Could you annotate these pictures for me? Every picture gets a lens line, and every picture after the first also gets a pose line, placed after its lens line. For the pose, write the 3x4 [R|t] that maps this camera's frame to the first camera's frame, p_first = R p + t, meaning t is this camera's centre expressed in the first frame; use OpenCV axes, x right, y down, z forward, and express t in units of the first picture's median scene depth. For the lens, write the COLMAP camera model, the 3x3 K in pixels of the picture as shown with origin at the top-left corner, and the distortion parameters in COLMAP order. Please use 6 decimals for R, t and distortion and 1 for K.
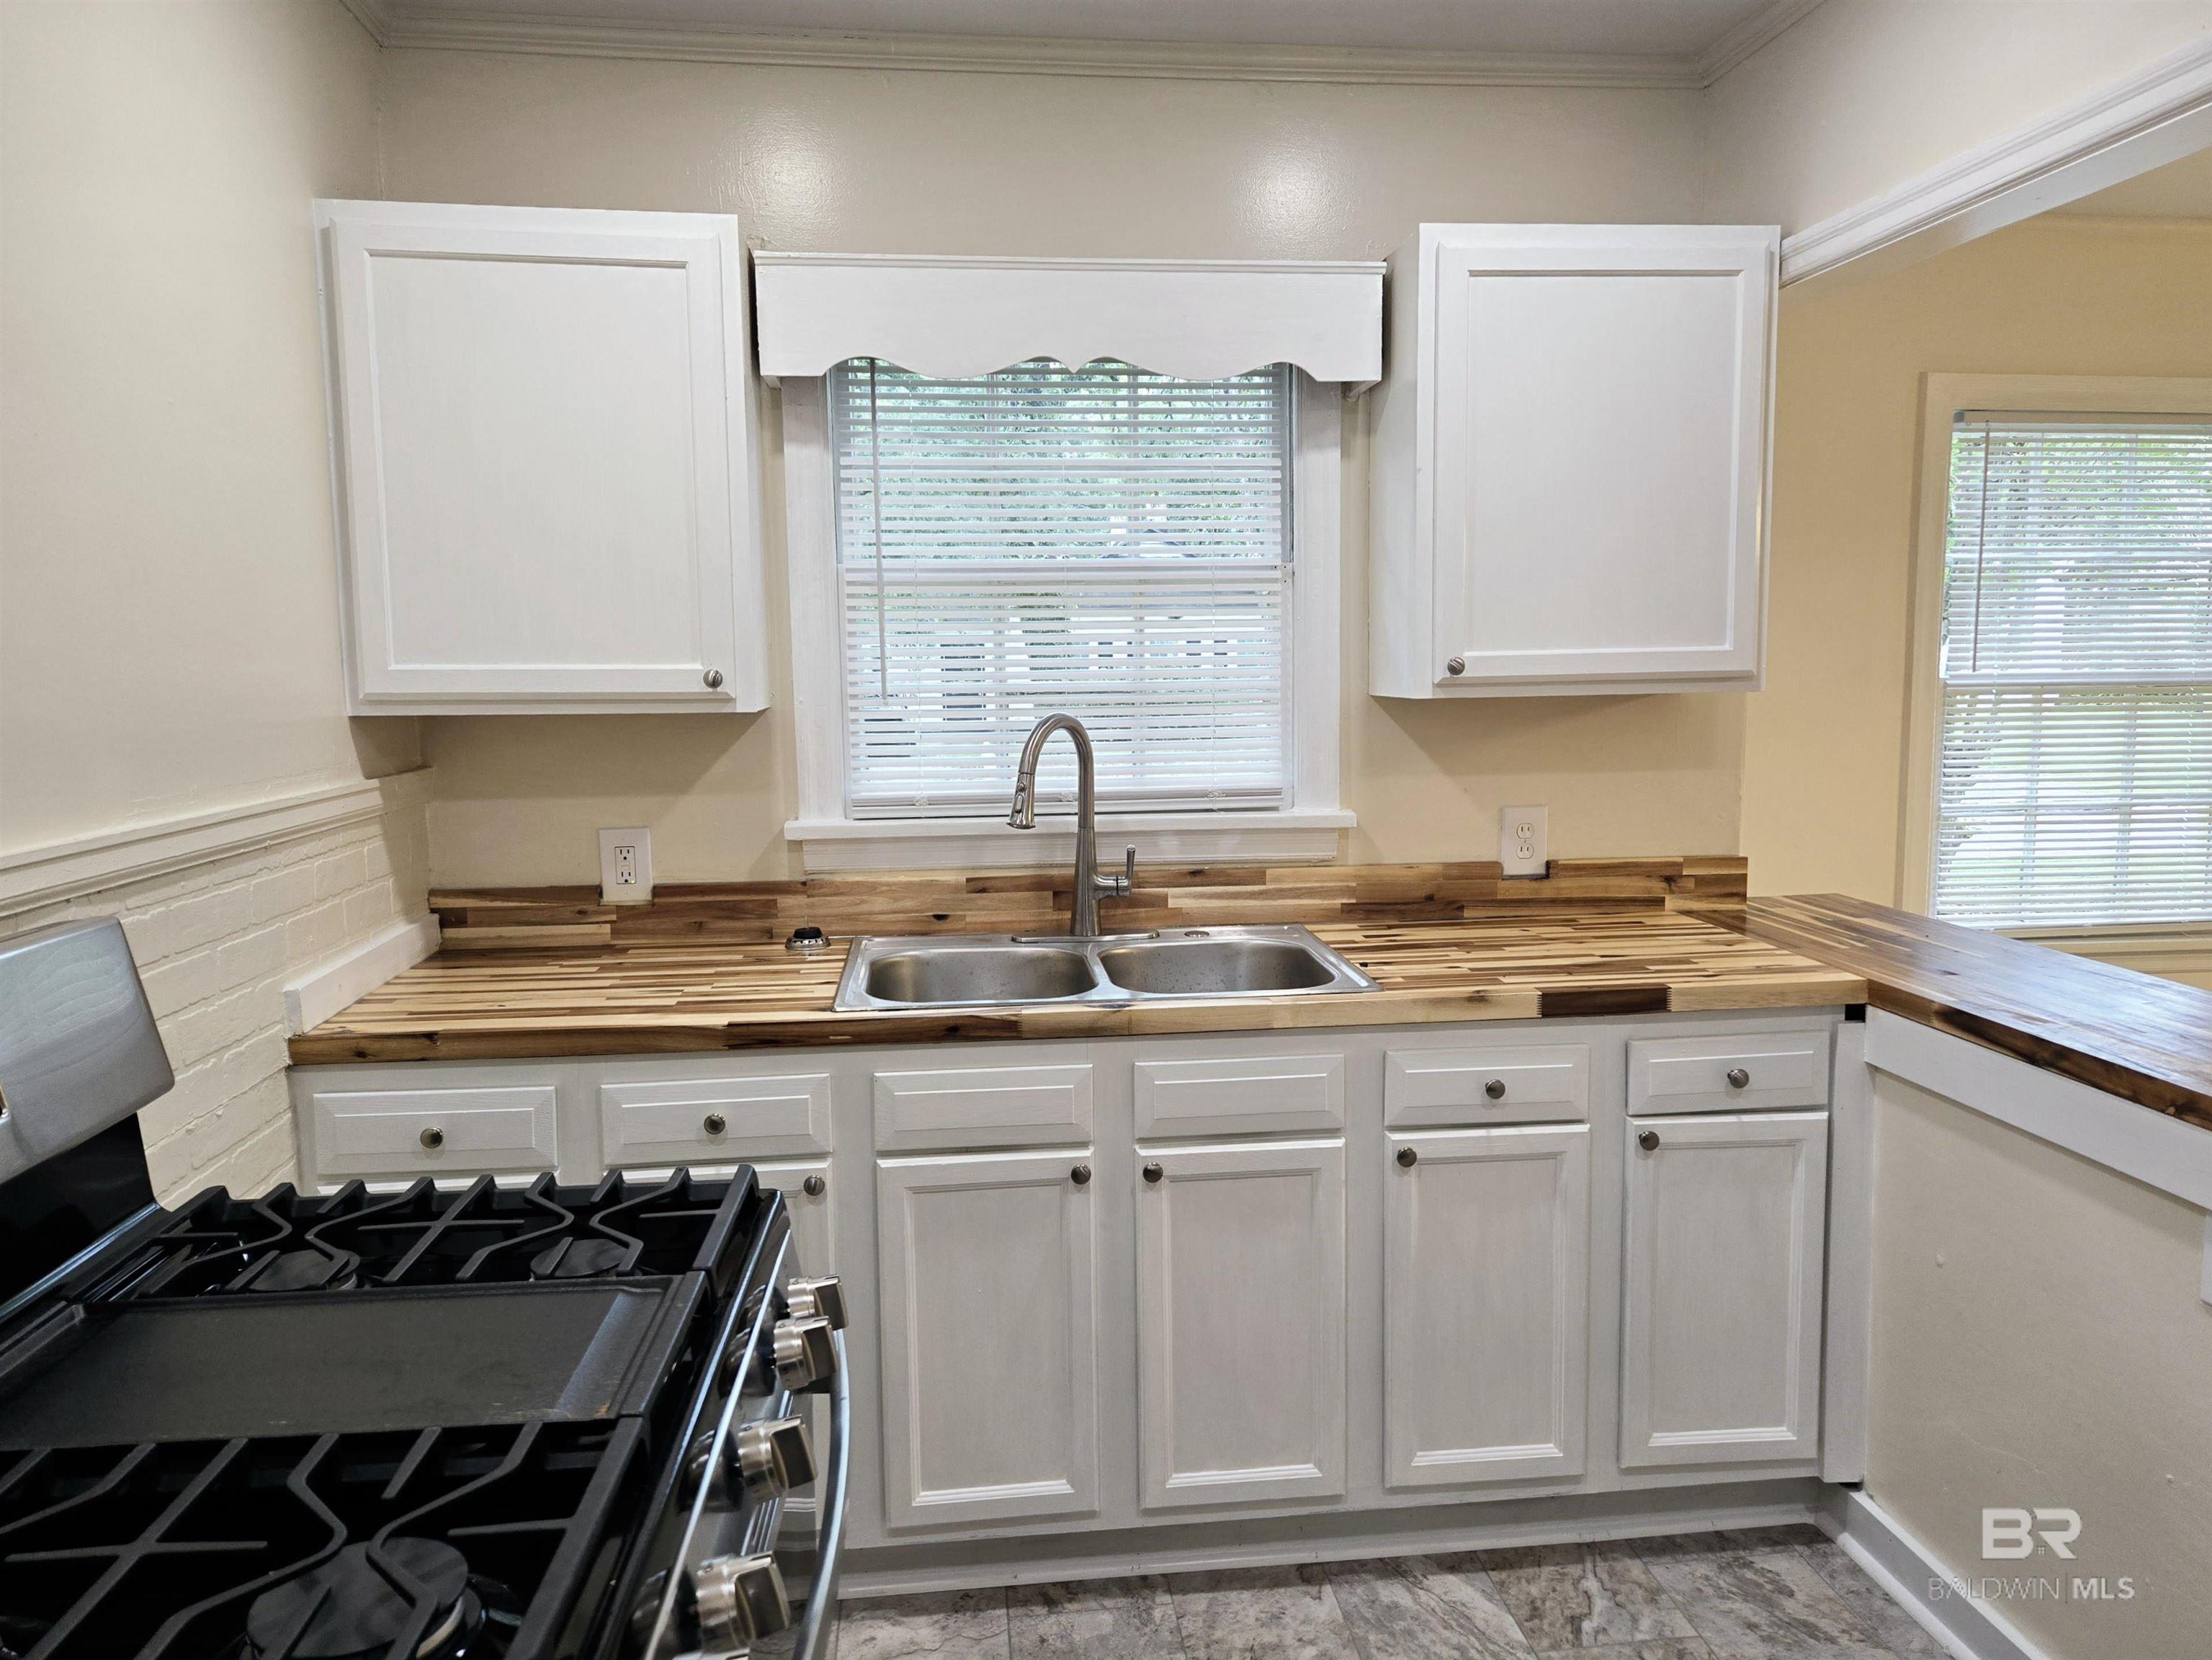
lens RADIAL K [[1539.7, 0, 1127.2], [0, 1539.7, 834.6], [0, 0, 1]] dist [0.078820, -0.070708]
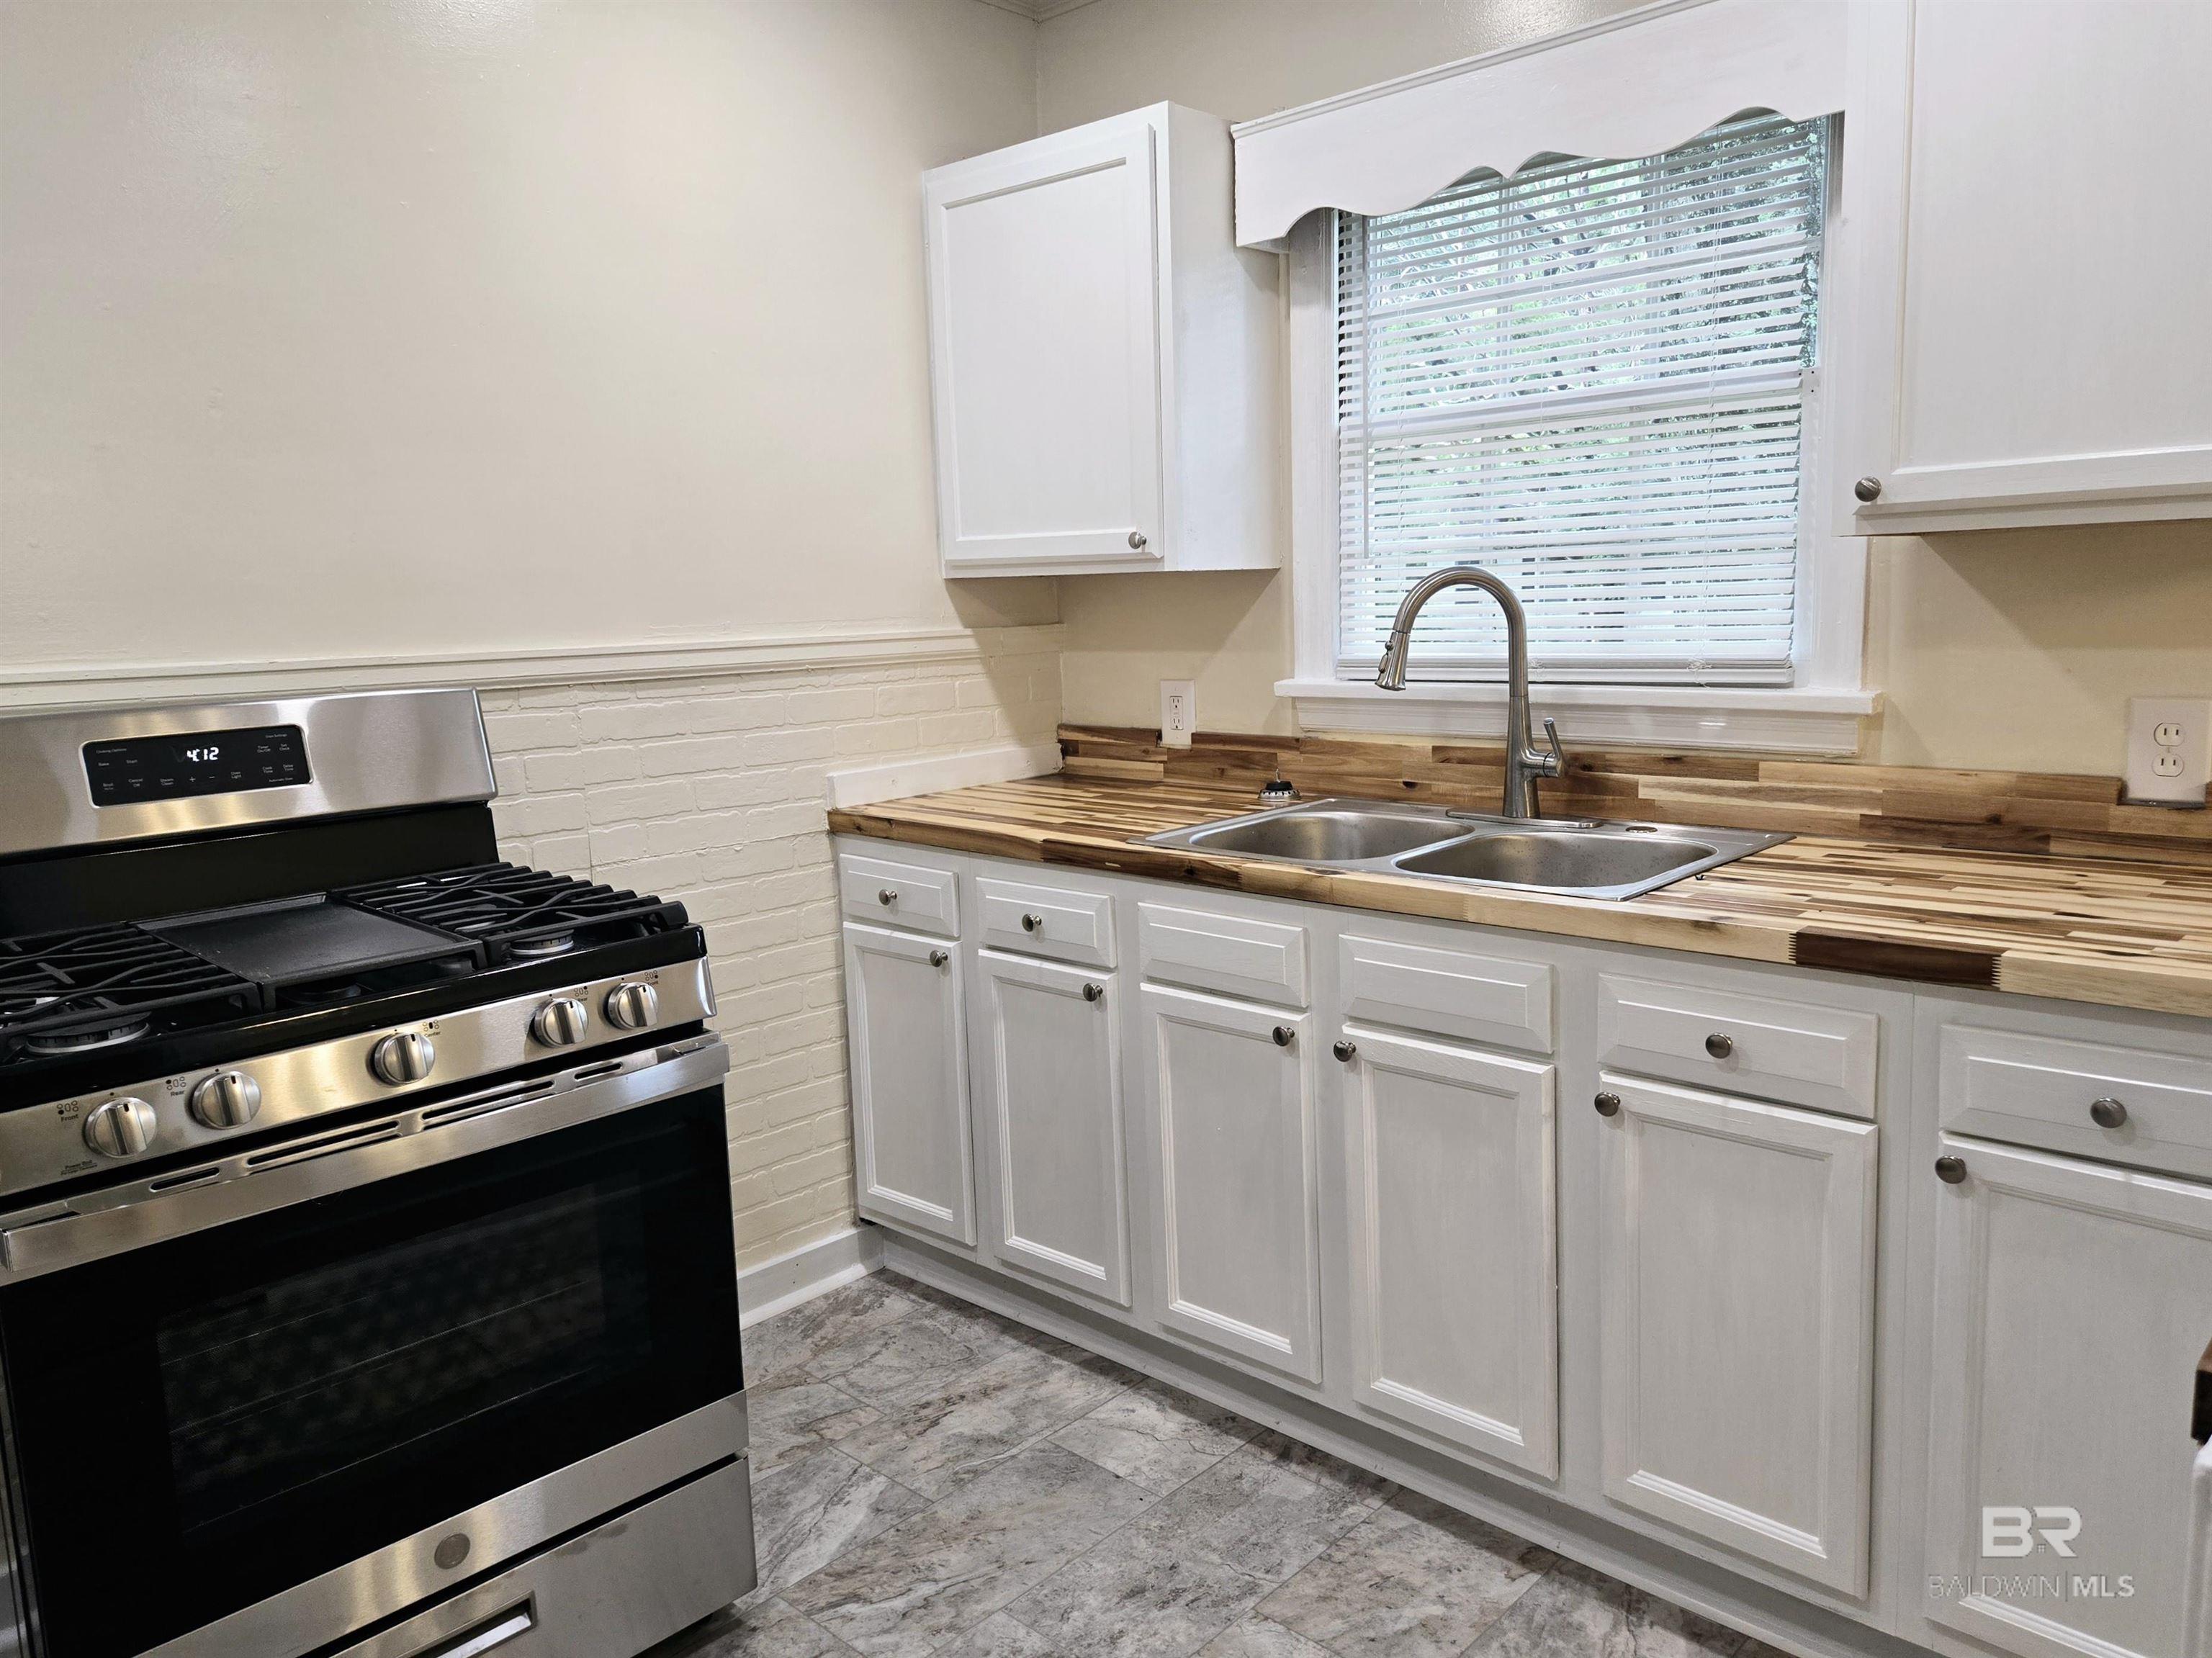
lens RADIAL K [[1605.2, 0, 1102.8], [0, 1605.2, 830.7], [0, 0, 1]] dist [0.078392, -0.076365]
pose [[0.637427, 0.107271, -0.763007, 0.543616], [-0.062680, 0.994198, 0.087410, 0.006221], [0.767957, -0.007892, 0.640453, 0.211676]]
